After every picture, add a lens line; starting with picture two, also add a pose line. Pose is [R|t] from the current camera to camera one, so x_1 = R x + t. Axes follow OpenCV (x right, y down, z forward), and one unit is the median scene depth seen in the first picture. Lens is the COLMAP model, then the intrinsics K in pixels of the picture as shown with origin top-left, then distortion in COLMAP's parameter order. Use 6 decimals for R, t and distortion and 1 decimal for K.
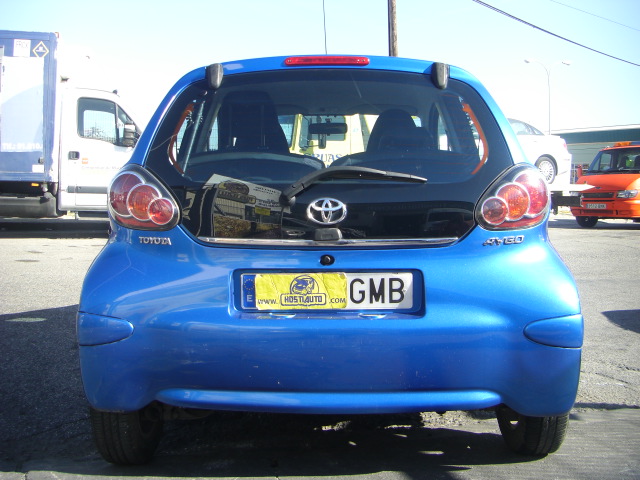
lens RADIAL K [[706.5, 0, 322.2], [0, 706.5, 219.1], [0, 0, 1]] dist [-0.132424, 0.005952]
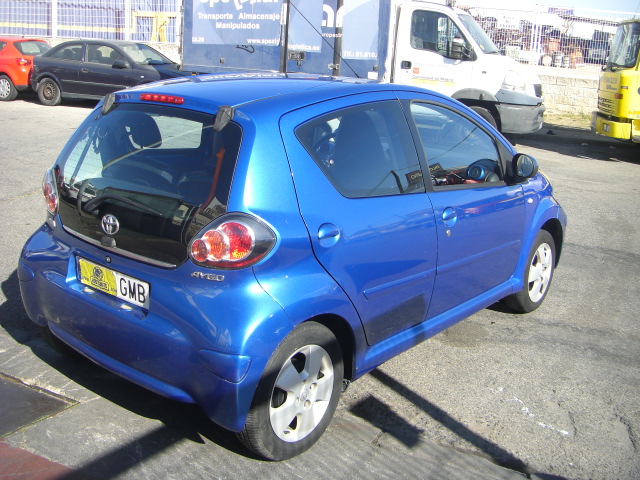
lens RADIAL K [[715.4, 0, 320.0], [0, 715.4, 240.0], [0, 0, 1]] dist [-0.155375, 0.003342]
pose [[0.779597, 0.200303, -0.593386, 1.117184], [-0.076430, 0.970822, 0.227295, -0.317687], [0.621600, -0.131846, 0.772159, 0.206073]]
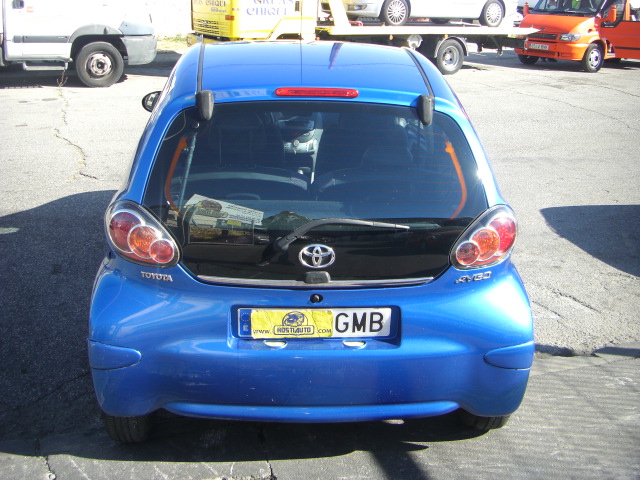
lens RADIAL K [[691.7, 0, 319.4], [0, 691.7, 216.9], [0, 0, 1]] dist [-0.117900, -0.014784]
pose [[0.996330, 0.008158, 0.085202, -0.081099], [-0.031546, 0.960369, 0.276941, -0.363447], [-0.079566, -0.278613, 0.957102, -0.005024]]
